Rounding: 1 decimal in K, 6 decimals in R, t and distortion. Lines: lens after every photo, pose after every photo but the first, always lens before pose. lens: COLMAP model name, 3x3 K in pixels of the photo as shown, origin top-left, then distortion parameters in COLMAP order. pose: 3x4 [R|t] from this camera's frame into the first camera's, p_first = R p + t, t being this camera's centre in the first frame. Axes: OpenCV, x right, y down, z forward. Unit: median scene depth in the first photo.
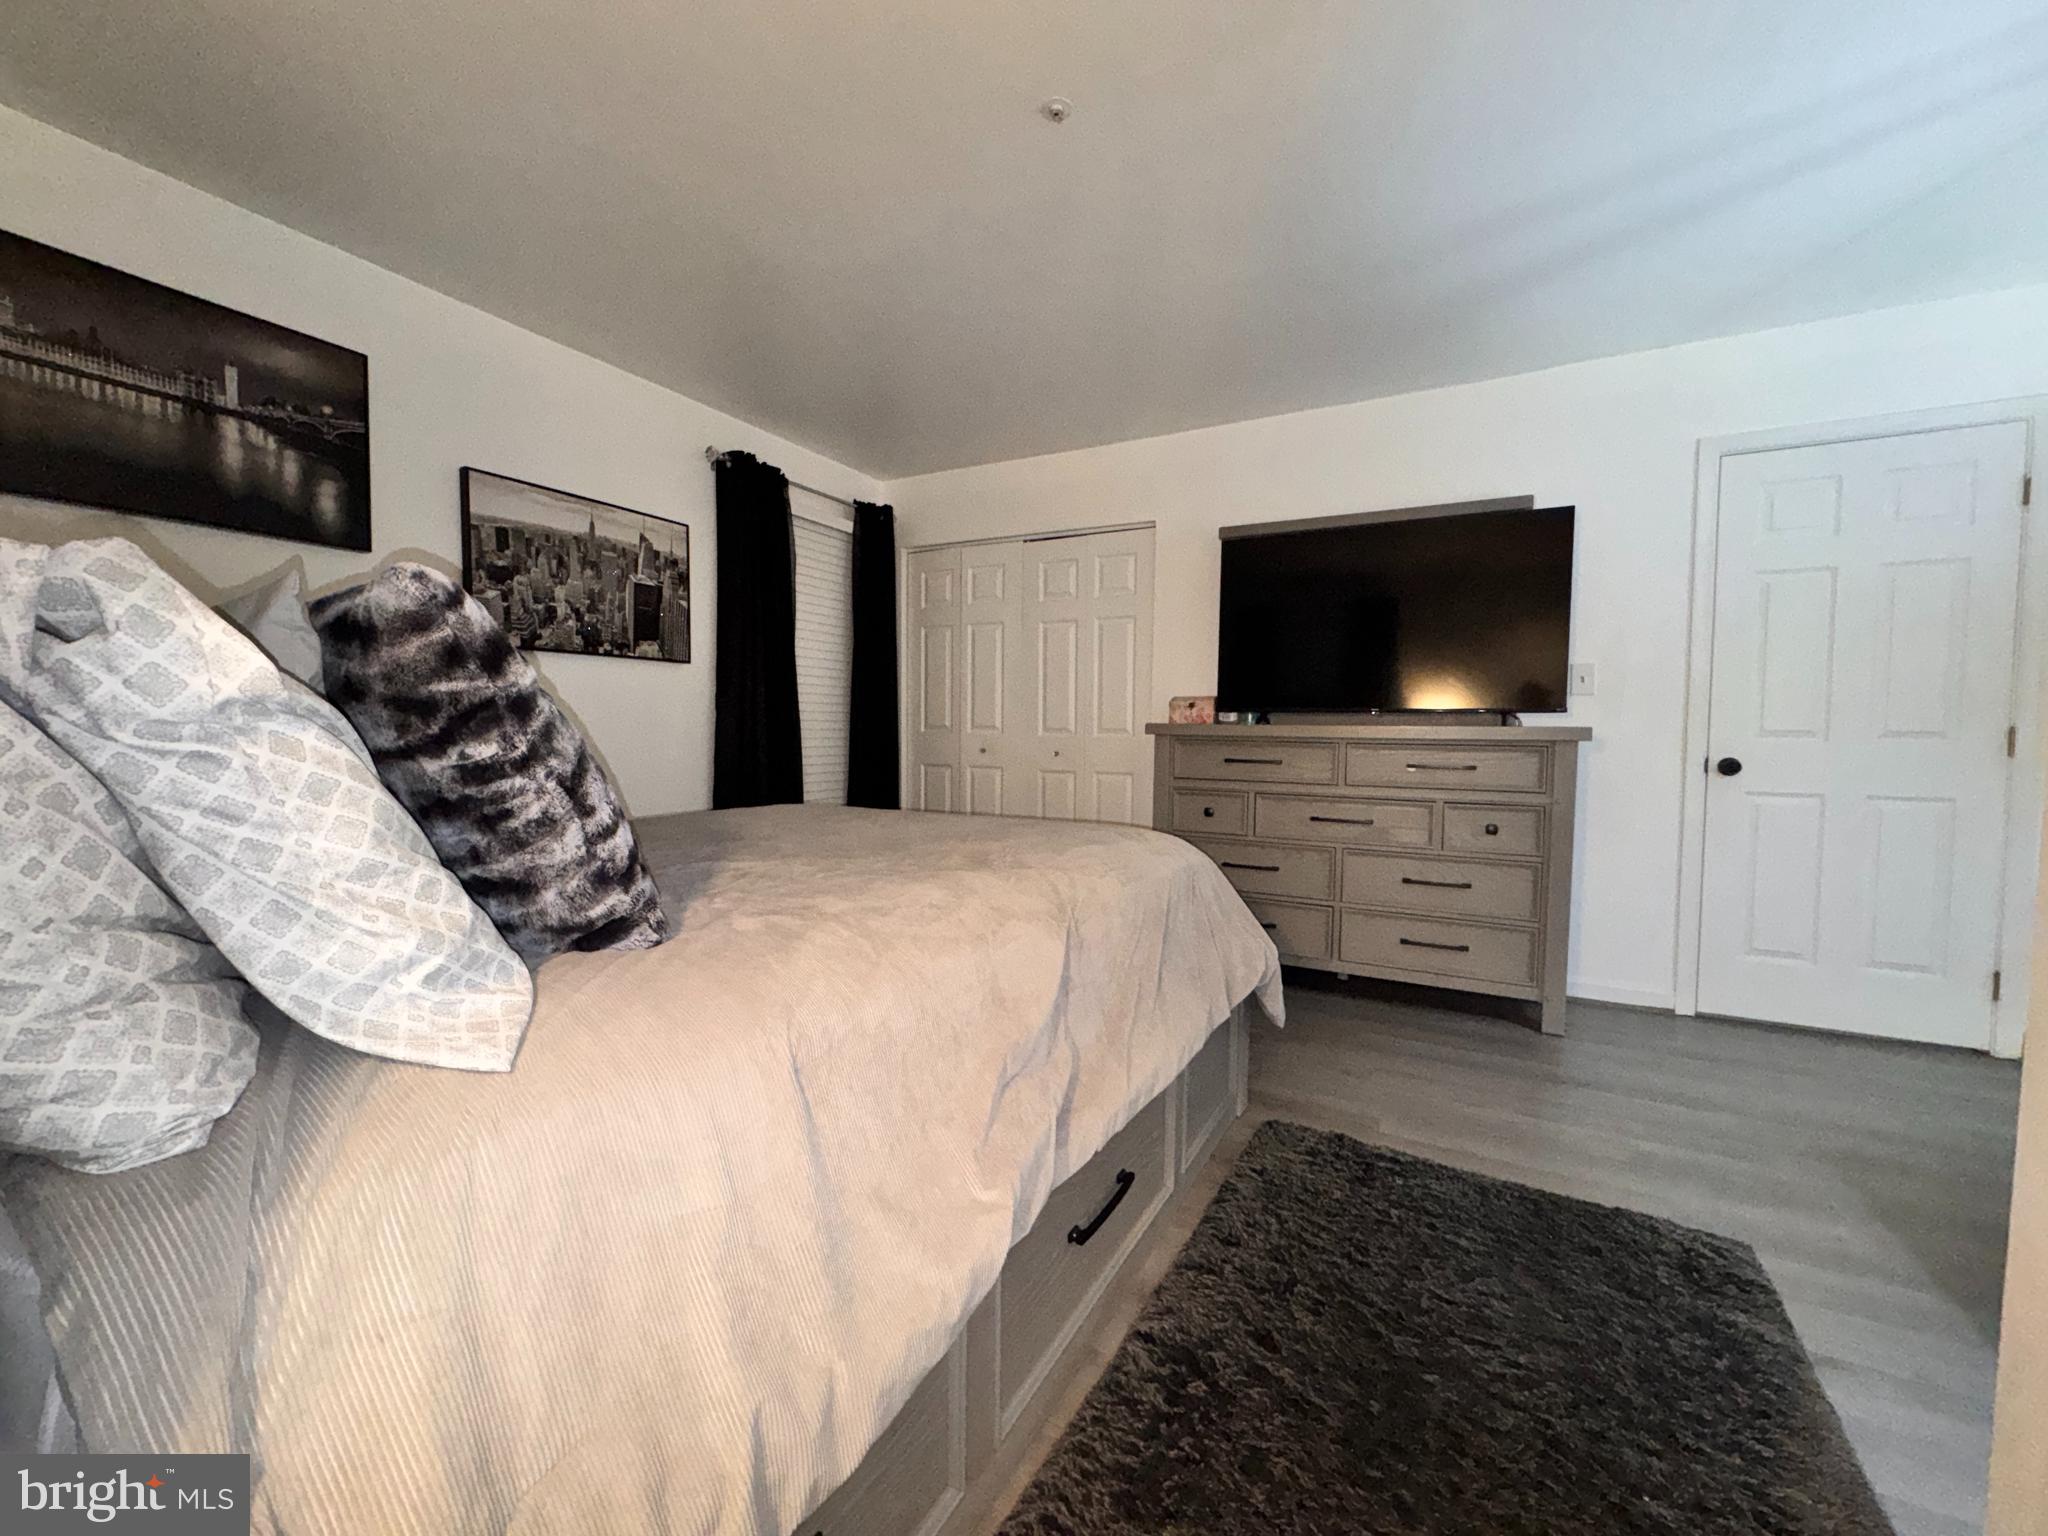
lens RADIAL K [[818.4, 0, 1026.7], [0, 818.4, 769.8], [0, 0, 1]] dist [-0.000533, 0.000125]
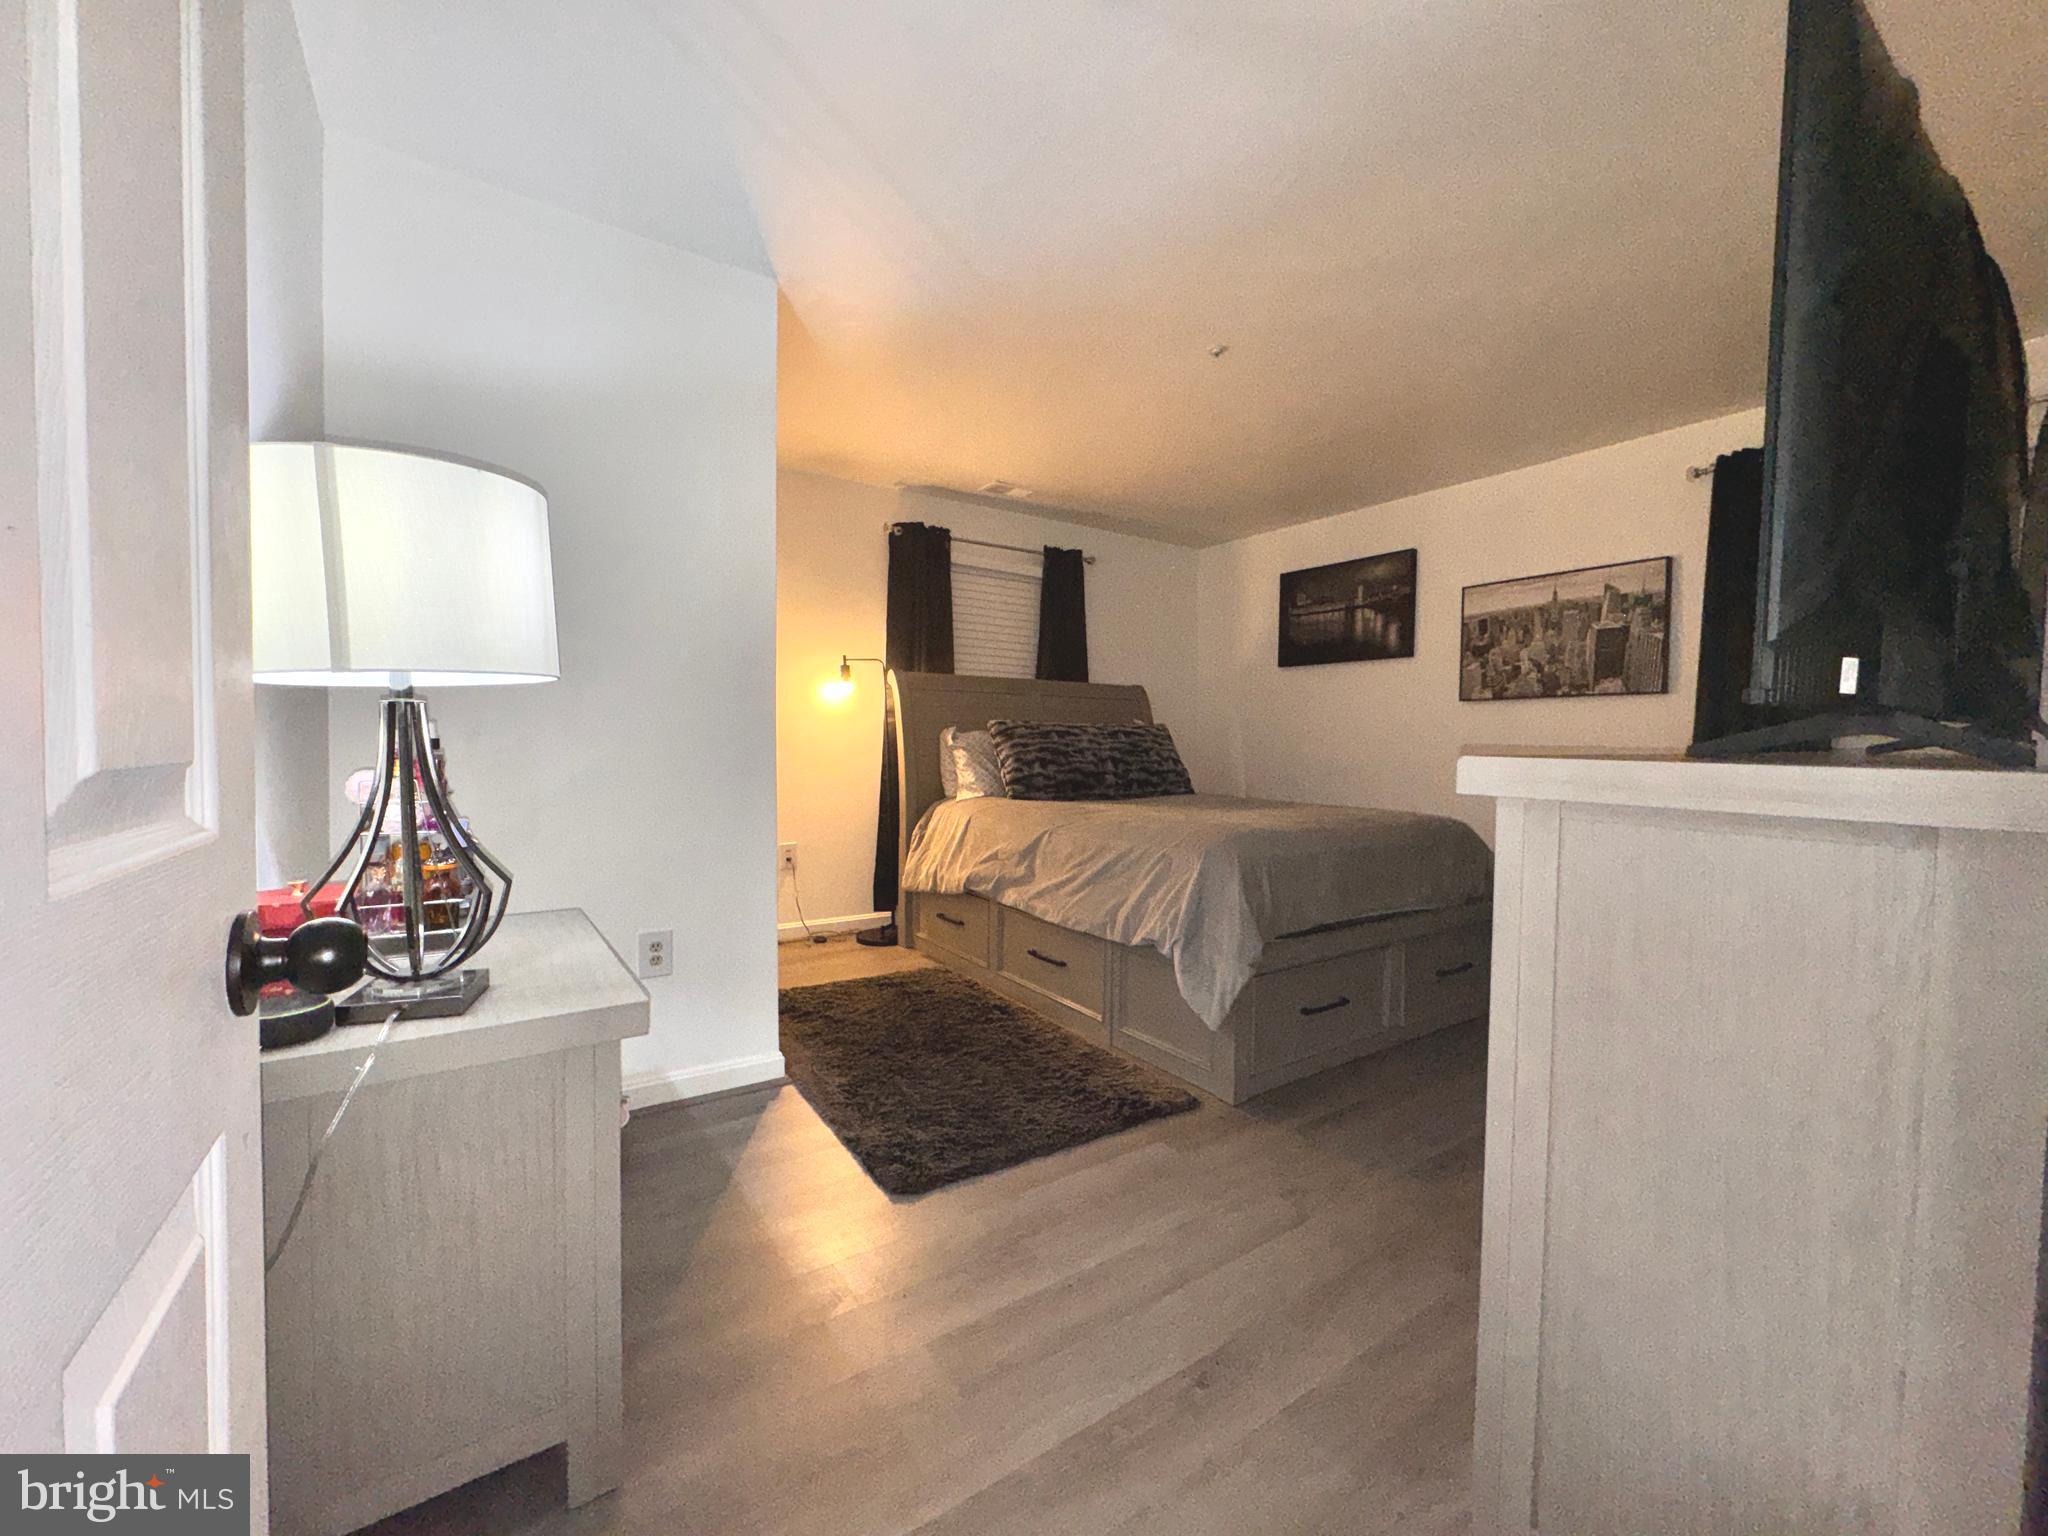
lens RADIAL K [[818.4, 0, 1026.5], [0, 818.4, 769.1], [0, 0, 1]] dist [-0.000533, 0.000125]
pose [[-0.464799, 0.014023, -0.885305, 0.957202], [-0.061042, 0.996988, 0.047839, -0.043670], [0.883310, 0.076276, -0.462543, 0.894535]]
